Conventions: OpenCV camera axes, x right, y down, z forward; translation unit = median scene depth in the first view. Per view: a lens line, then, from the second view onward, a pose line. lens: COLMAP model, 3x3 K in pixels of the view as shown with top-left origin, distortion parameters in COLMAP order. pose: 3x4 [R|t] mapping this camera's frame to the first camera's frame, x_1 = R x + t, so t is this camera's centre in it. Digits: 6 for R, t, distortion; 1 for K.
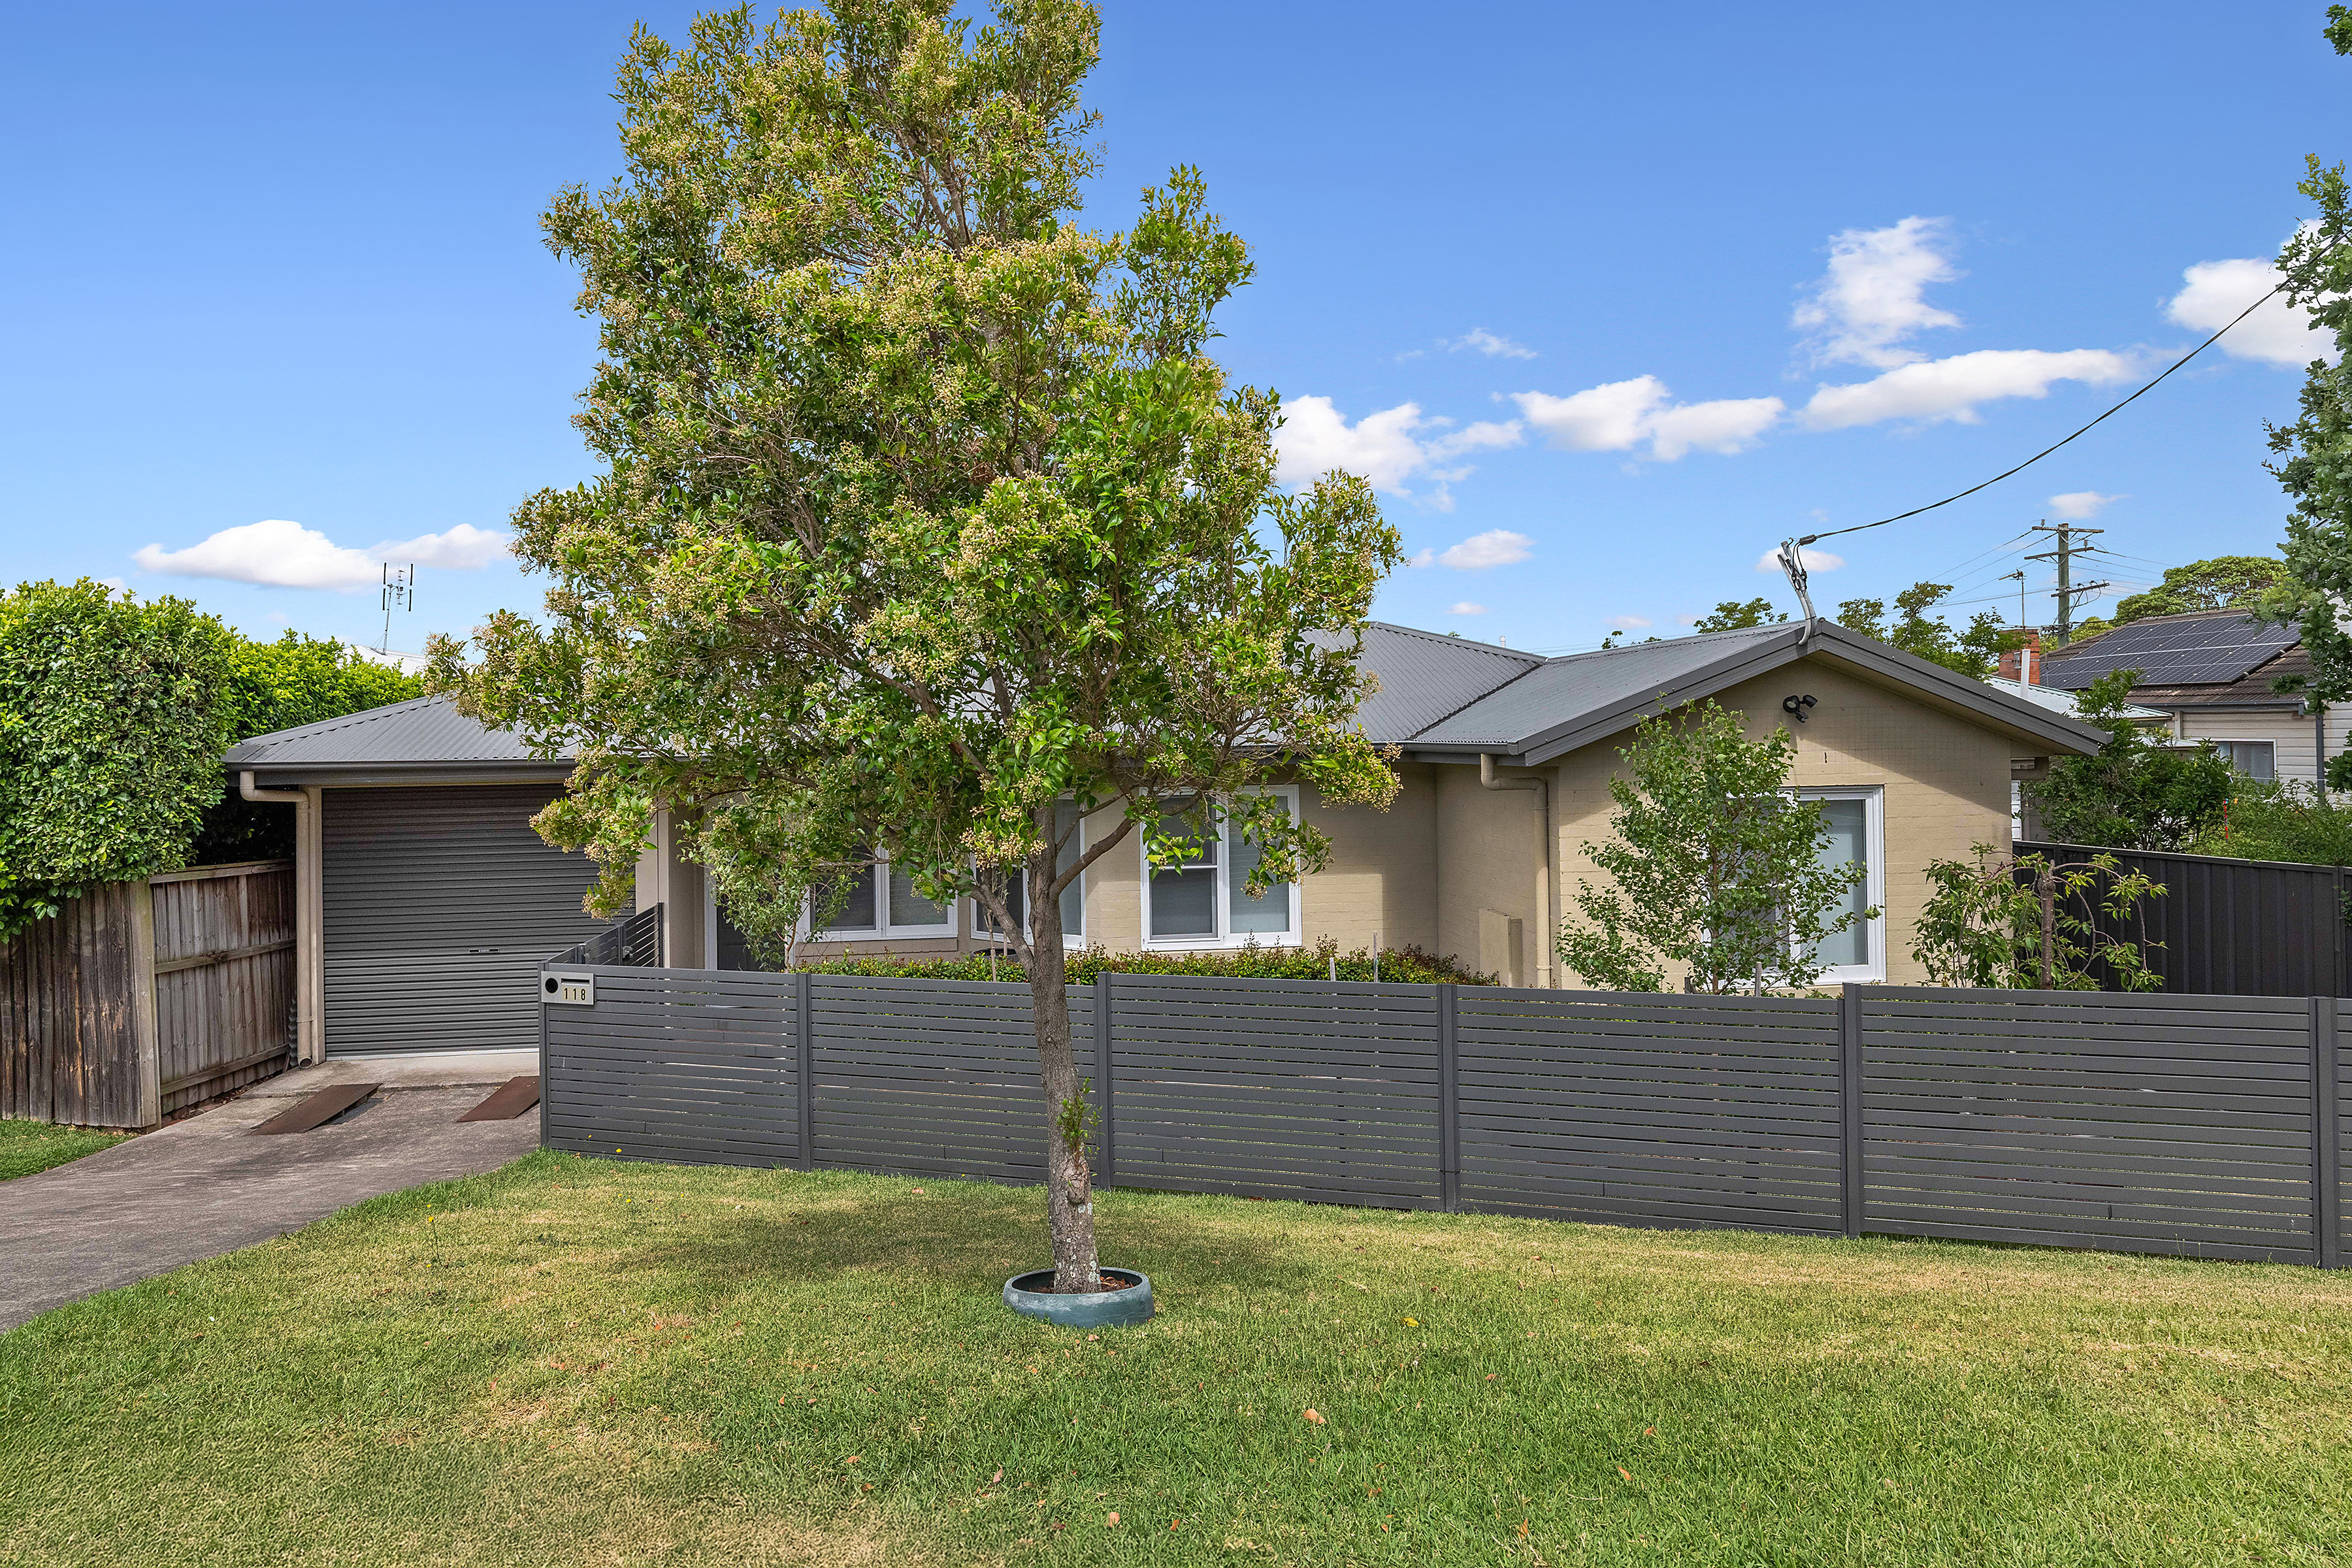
lens RADIAL K [[1244.7, 0, 1176.9], [0, 1244.7, 788.7], [0, 0, 1]] dist [0.005022, 0.001065]
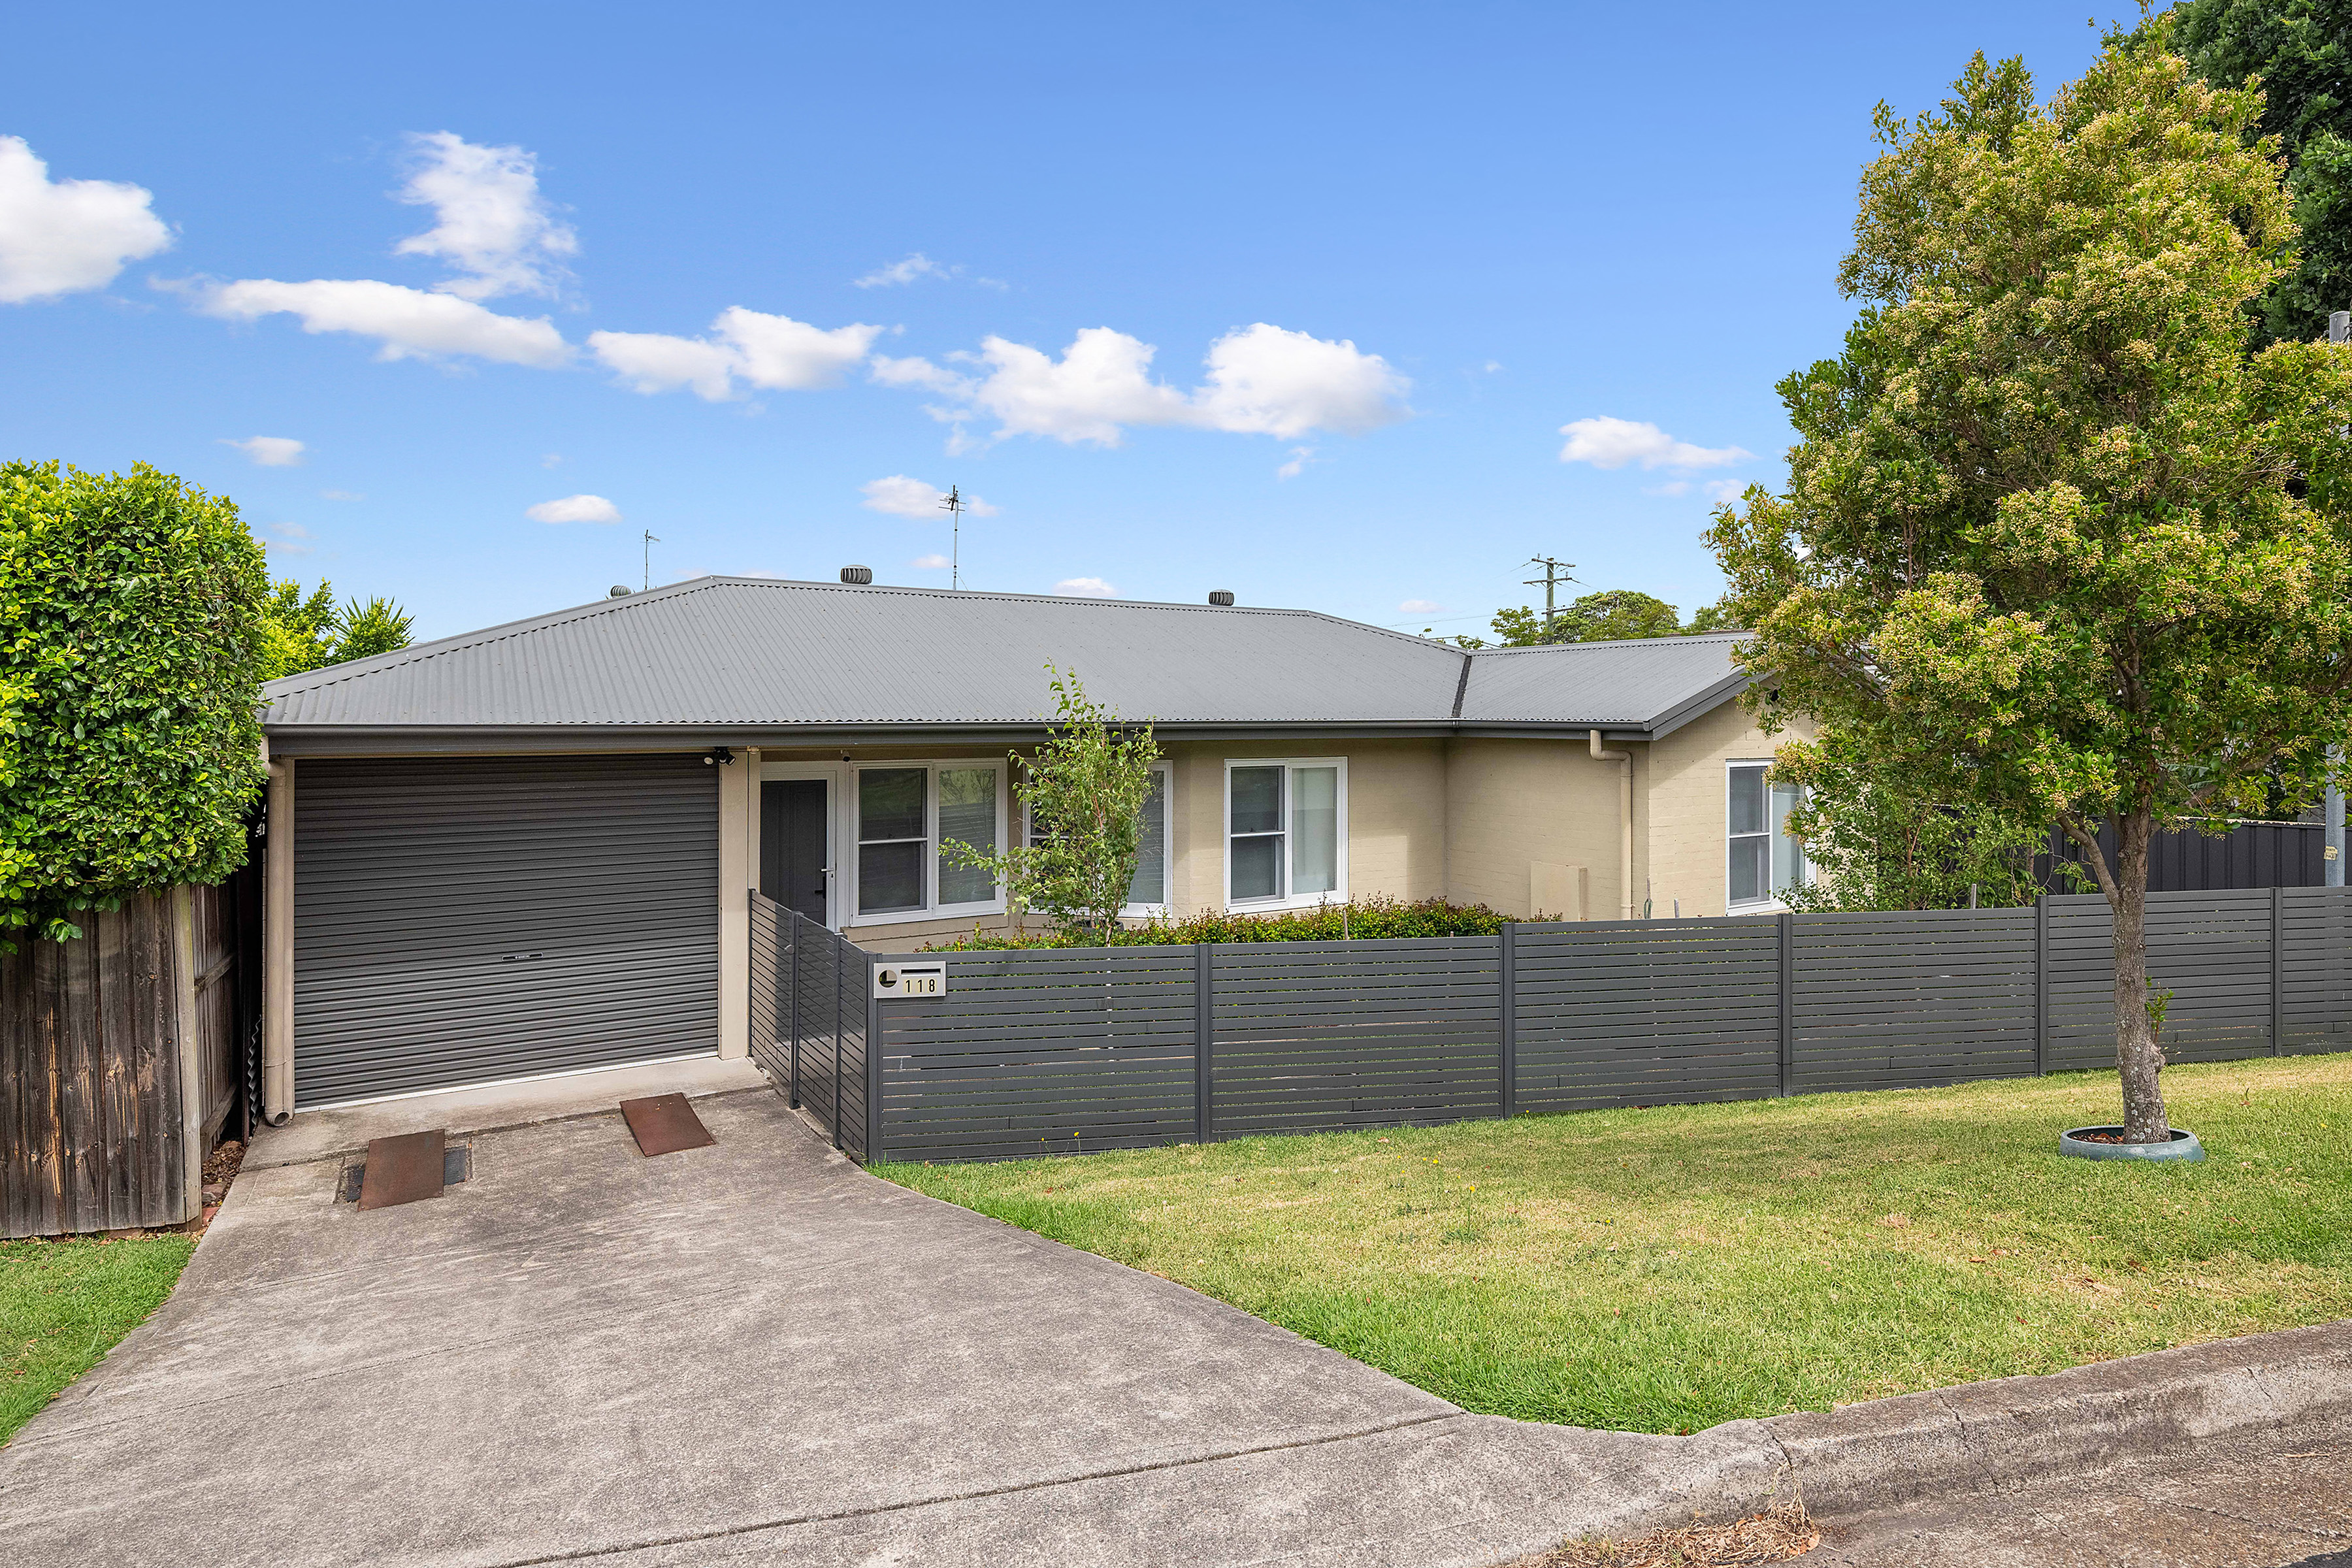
lens RADIAL K [[1200.6, 0, 1176.6], [0, 1200.6, 775.7], [0, 0, 1]] dist [0.000272, 0.000226]
pose [[0.905066, -0.004811, 0.425244, -0.598517], [0.000859, 0.999955, 0.009485, 0.004706], [-0.425270, -0.008219, 0.905029, 0.123365]]
